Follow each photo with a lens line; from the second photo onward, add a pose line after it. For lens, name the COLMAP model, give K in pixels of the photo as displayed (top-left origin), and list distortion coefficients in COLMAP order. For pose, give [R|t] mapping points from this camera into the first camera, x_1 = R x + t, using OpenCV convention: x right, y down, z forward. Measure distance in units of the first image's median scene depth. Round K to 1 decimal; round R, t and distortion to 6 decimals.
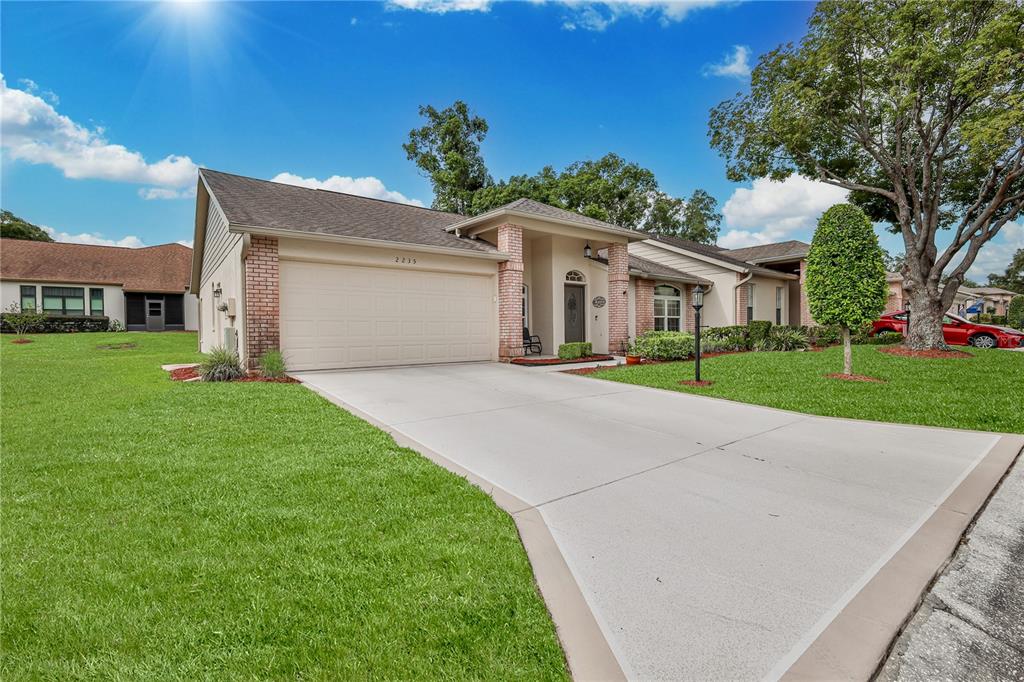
lens RADIAL K [[449.9, 0, 517.7], [0, 449.9, 343.1], [0, 0, 1]] dist [-0.001512, -0.000191]
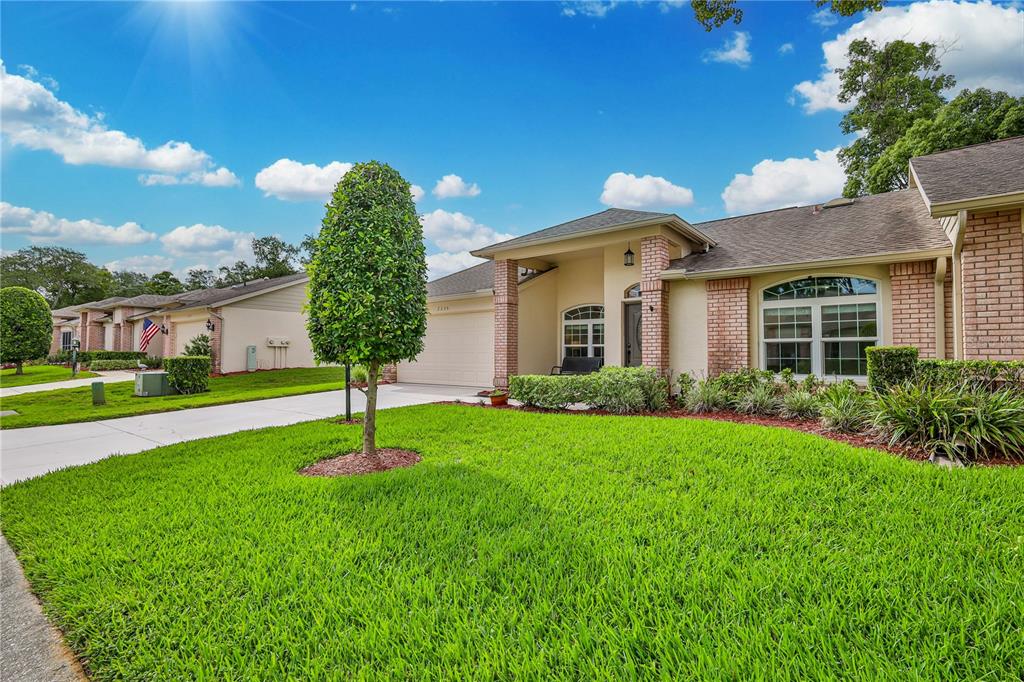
lens RADIAL K [[449.9, 0, 510.8], [0, 449.9, 342.8], [0, 0, 1]] dist [-0.001512, -0.000191]
pose [[0.266288, -0.015029, -0.963776, 0.790397], [-0.029333, 0.999289, -0.023687, -0.037119], [0.963447, 0.034578, 0.265657, 0.591647]]
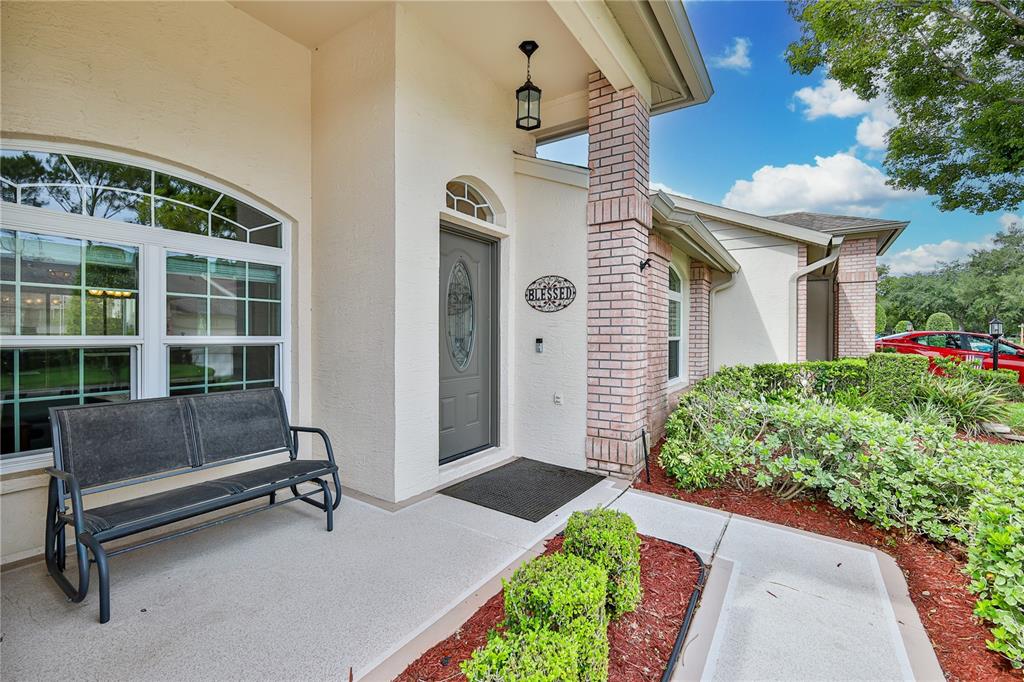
lens RADIAL K [[449.9, 0, 513.8], [0, 449.9, 342.0], [0, 0, 1]] dist [-0.001512, -0.000191]
pose [[0.947782, 0.007434, 0.318834, 0.062009], [0.000081, 0.999723, -0.023551, -0.052066], [-0.318920, 0.022347, 0.947518, 0.724276]]
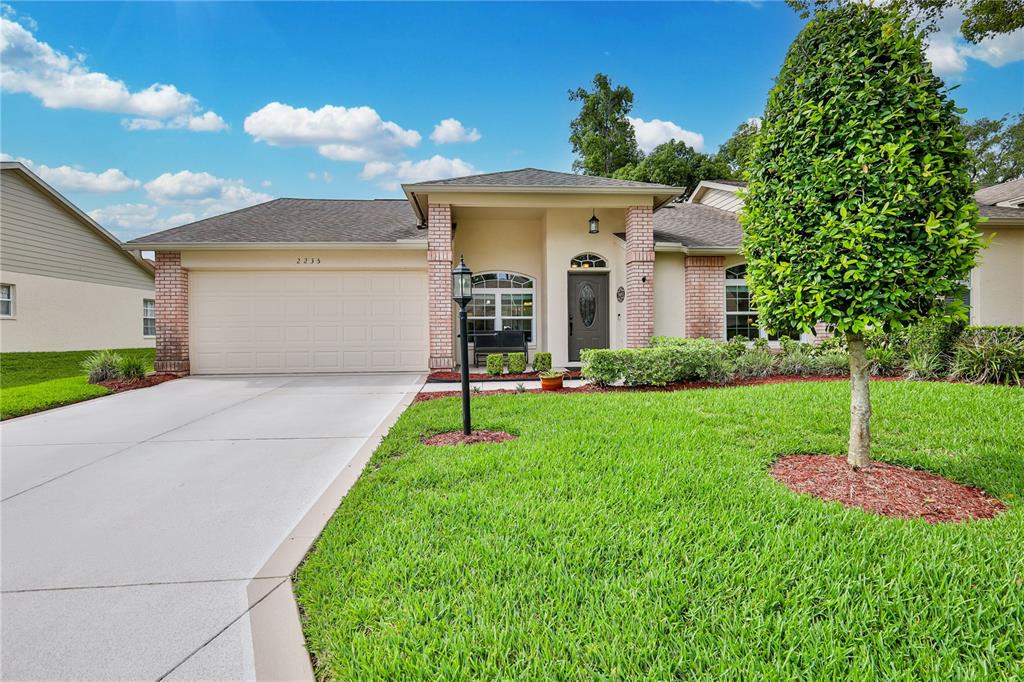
lens RADIAL K [[449.9, 0, 500.9], [0, 449.9, 334.0], [0, 0, 1]] dist [-0.001512, -0.000191]
pose [[0.829577, 0.004288, -0.558375, 0.418293], [-0.013837, 0.999821, -0.012880, -0.018148], [0.558220, 0.018411, 0.829488, 0.314993]]
